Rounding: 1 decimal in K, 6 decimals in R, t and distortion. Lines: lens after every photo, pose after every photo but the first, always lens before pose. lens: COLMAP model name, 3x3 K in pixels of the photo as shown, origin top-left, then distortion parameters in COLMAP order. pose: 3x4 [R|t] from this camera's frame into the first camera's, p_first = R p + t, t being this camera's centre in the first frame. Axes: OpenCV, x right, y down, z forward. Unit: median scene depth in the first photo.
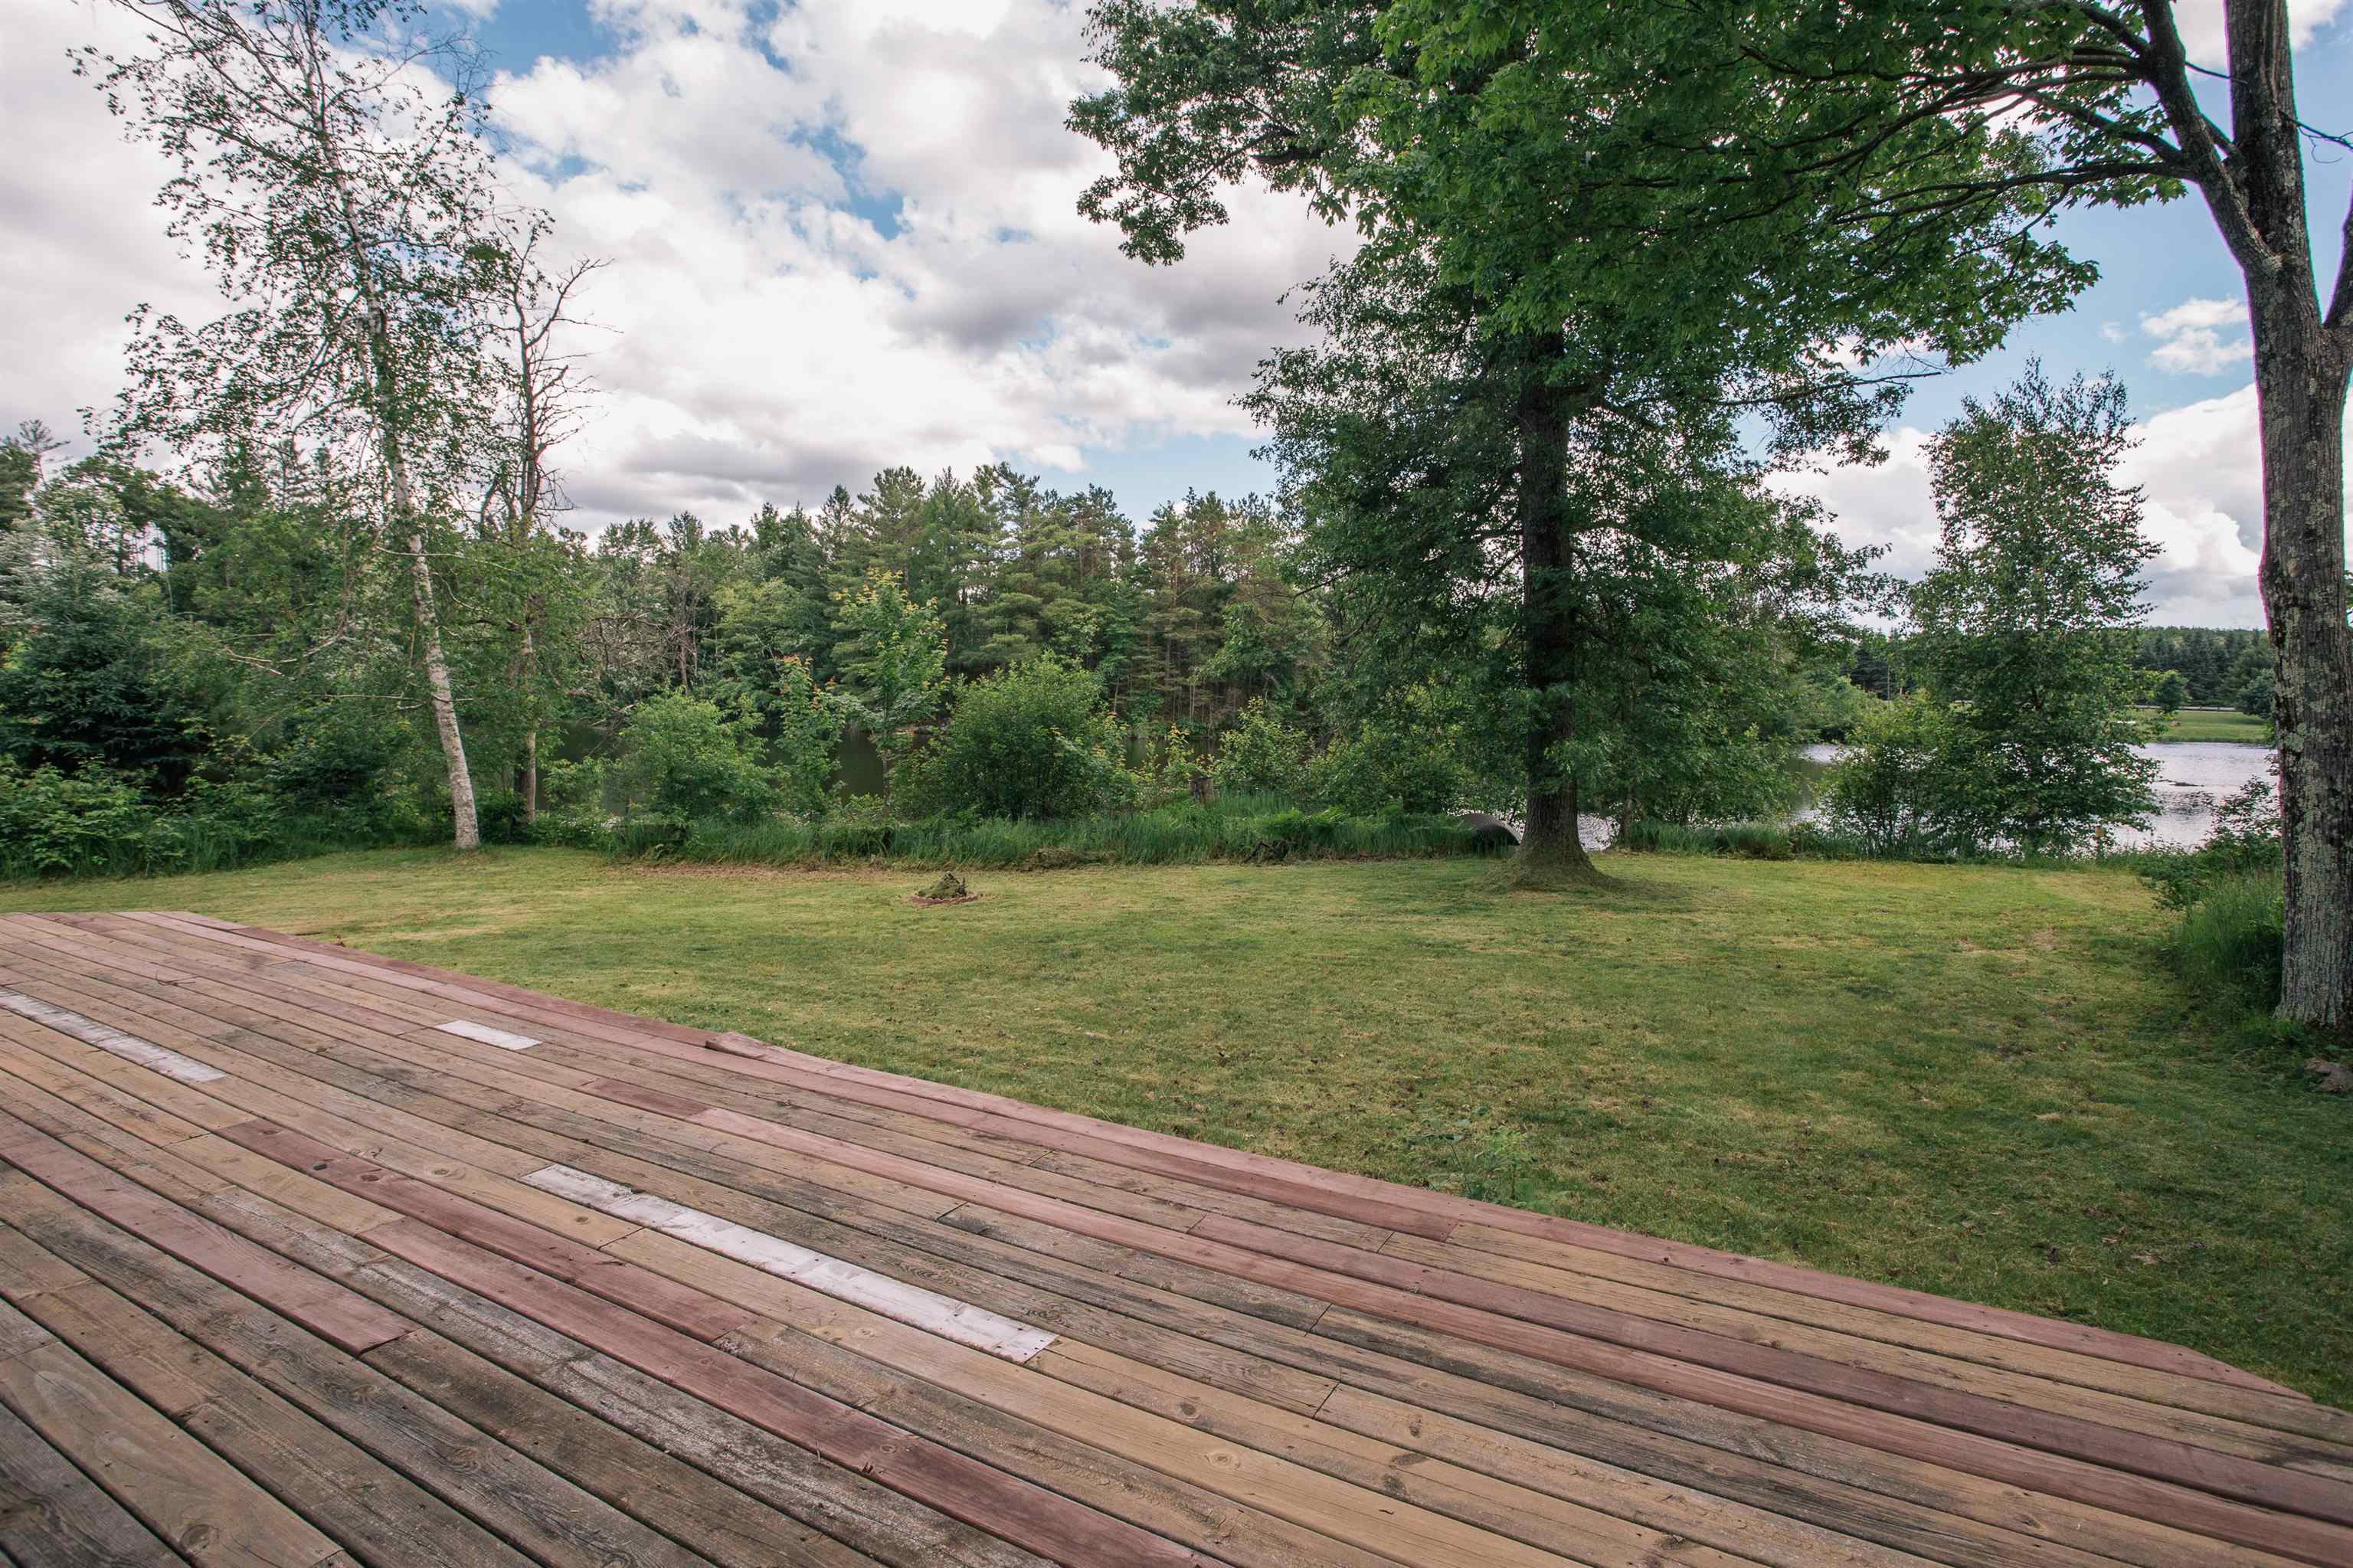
lens RADIAL K [[1162.7, 0, 1202.6], [0, 1162.7, 773.7], [0, 0, 1]] dist [-0.075569, 0.030775]
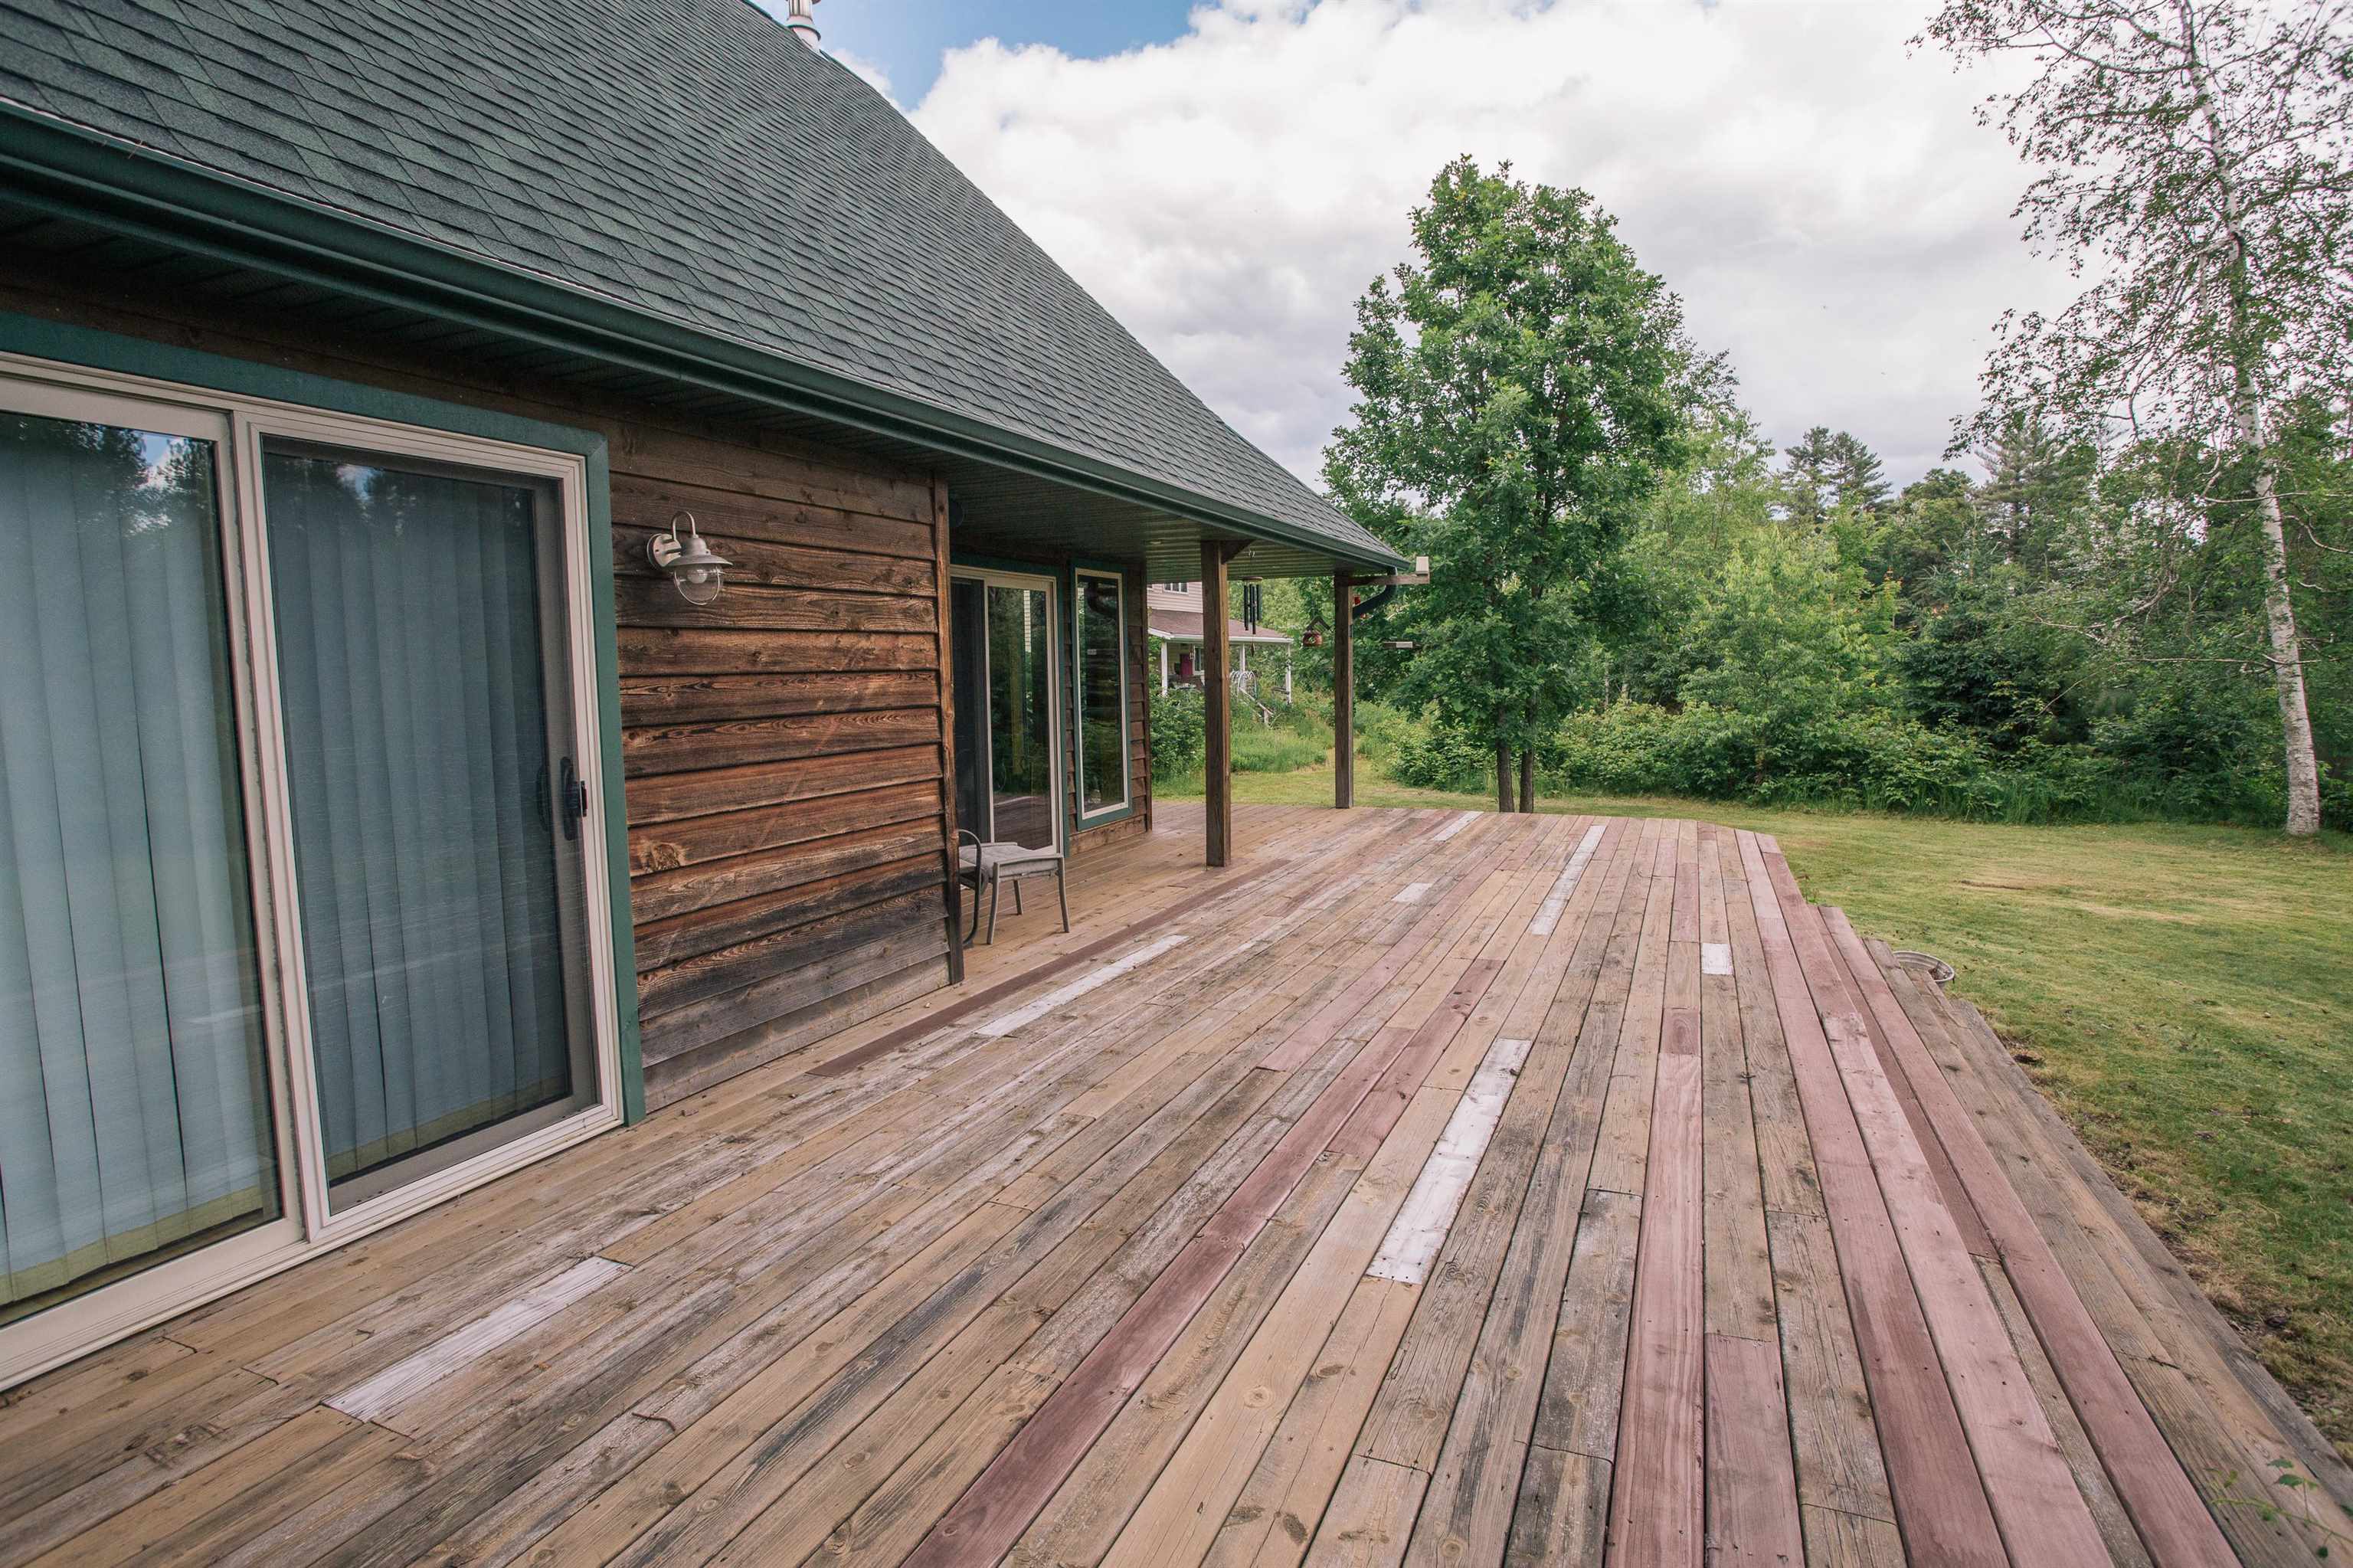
lens RADIAL K [[1162.7, 0, 1202.6], [0, 1162.7, 773.7], [0, 0, 1]] dist [-0.075569, 0.030775]
pose [[0.109157, 0.076798, -0.991053, 0.597199], [-0.046615, 0.996310, 0.072071, -0.015809], [0.992931, 0.038330, 0.112334, 0.492589]]
